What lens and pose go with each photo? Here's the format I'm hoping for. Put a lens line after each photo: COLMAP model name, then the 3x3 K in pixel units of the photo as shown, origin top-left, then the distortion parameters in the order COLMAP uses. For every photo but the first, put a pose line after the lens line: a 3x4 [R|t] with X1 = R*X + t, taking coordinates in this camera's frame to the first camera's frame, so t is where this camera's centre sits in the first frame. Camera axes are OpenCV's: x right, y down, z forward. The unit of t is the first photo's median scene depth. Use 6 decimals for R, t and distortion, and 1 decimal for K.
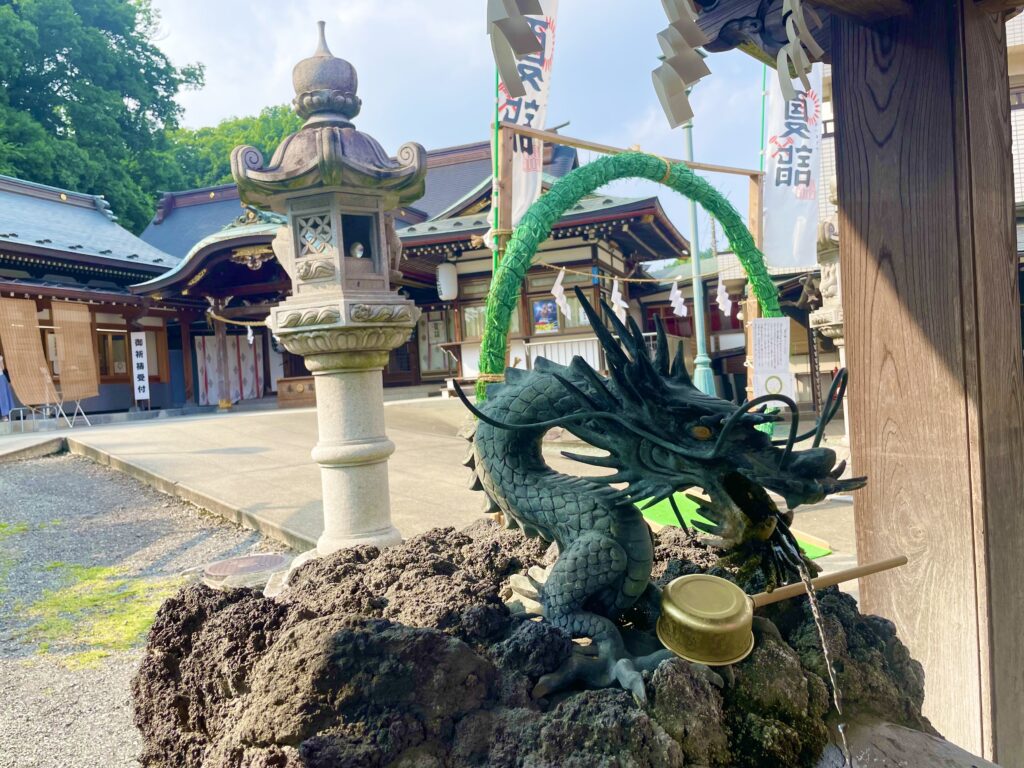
lens RADIAL K [[831.2, 0, 483.2], [0, 831.2, 381.0], [0, 0, 1]] dist [0.102027, -0.164090]
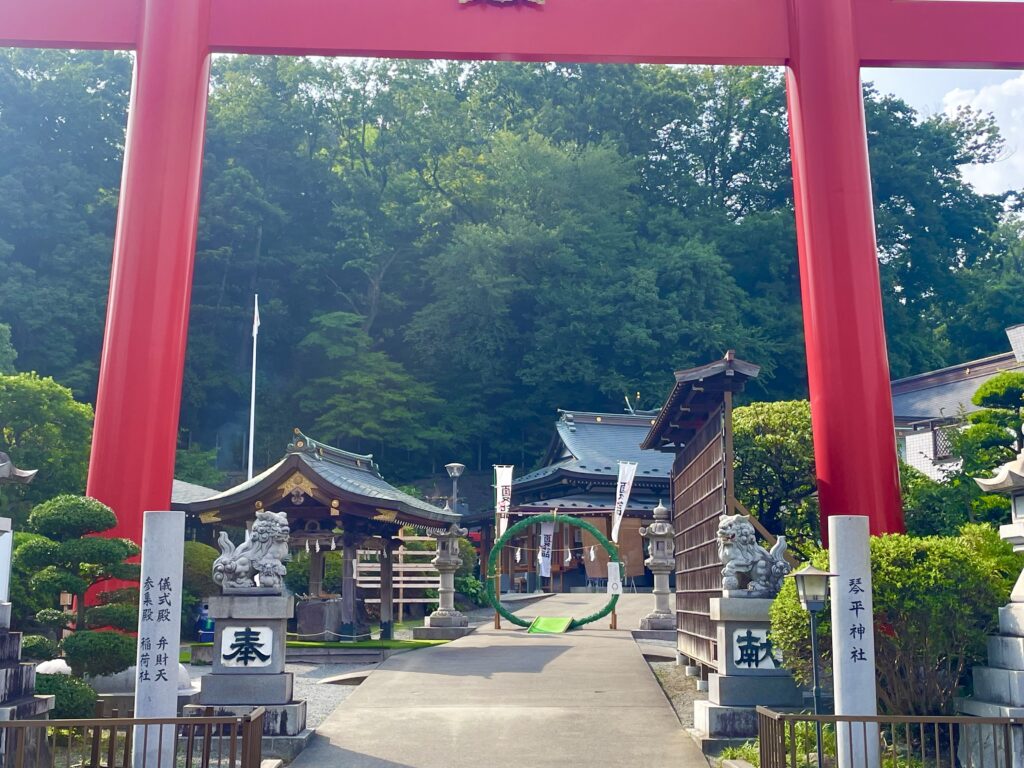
lens RADIAL K [[1356.6, 0, 512.0], [0, 1356.6, 384.0], [0, 0, 1]] dist [0.155808, -0.315181]
pose [[0.616515, -0.054372, -0.785463, 1.313487], [-0.037739, 0.994425, -0.098459, -0.070239], [0.786438, 0.090343, 0.611027, -0.754341]]
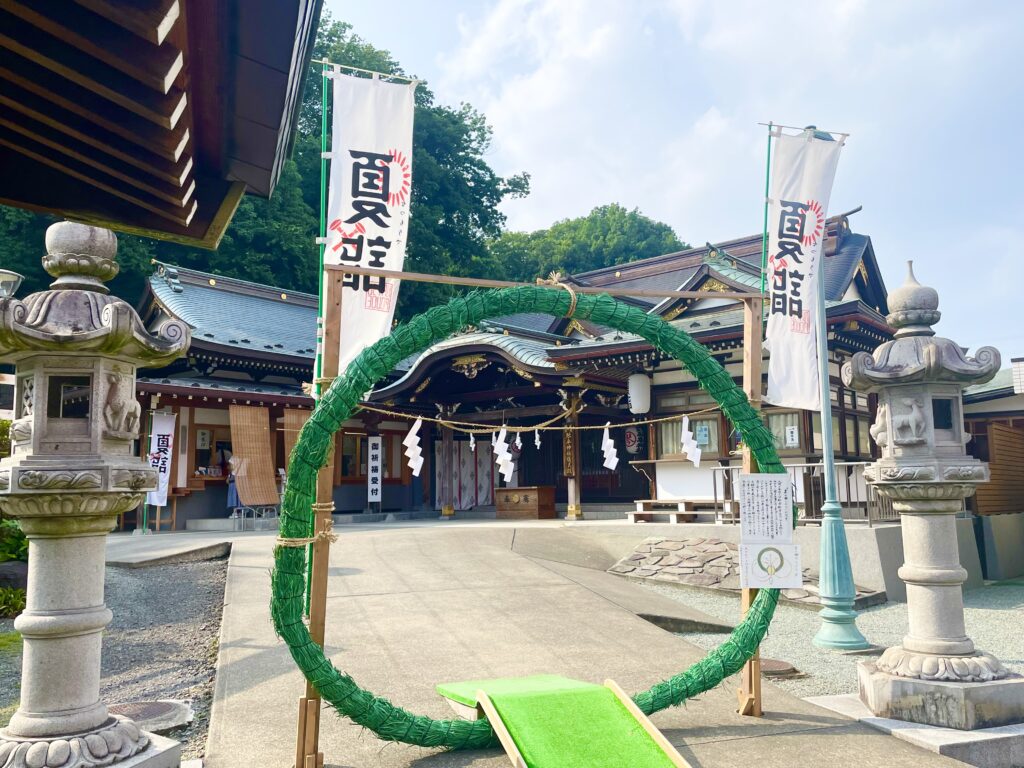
lens RADIAL K [[876.7, 0, 512.0], [0, 876.7, 384.0], [0, 0, 1]] dist [0.073792, -0.009714]
pose [[0.933457, 0.007594, -0.358609, 0.137908], [-0.046719, 0.993833, -0.100564, -0.021100], [0.355634, 0.110626, 0.928055, 0.041735]]
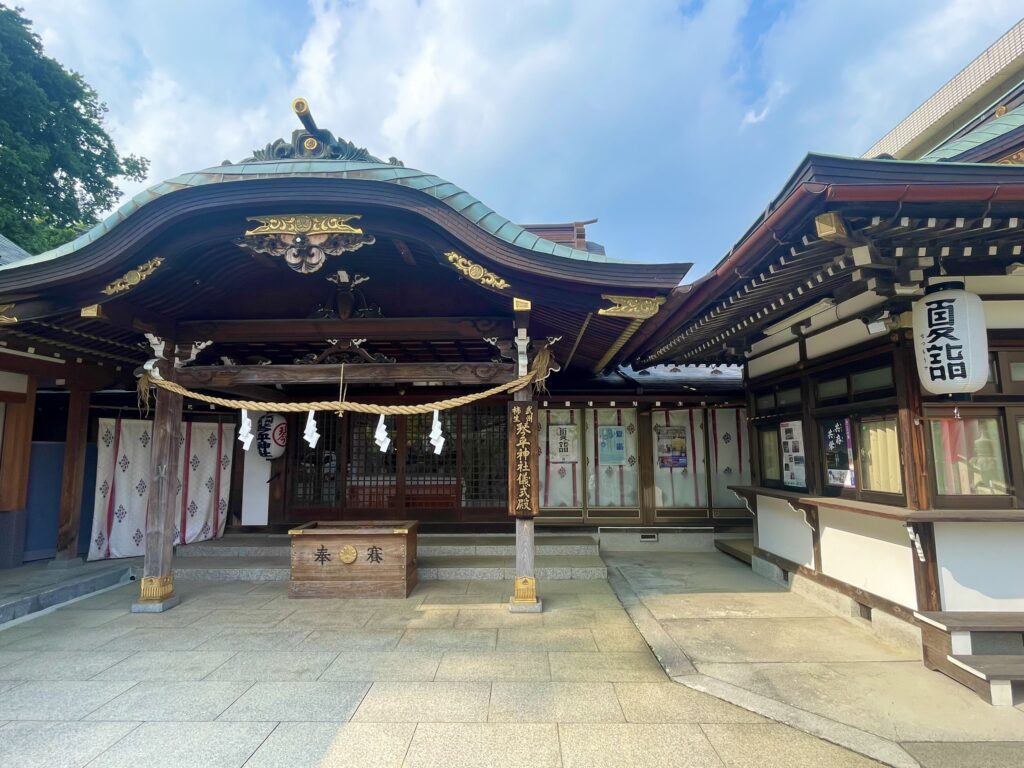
lens RADIAL K [[557.0, 0, 512.0], [0, 557.0, 384.0], [0, 0, 1]] dist [-0.001792, 0.000154]
pose [[0.948761, 0.098454, 0.300265, -0.233761], [-0.058405, 0.988488, -0.139571, -0.046009], [-0.310550, 0.114882, 0.943589, 0.671512]]
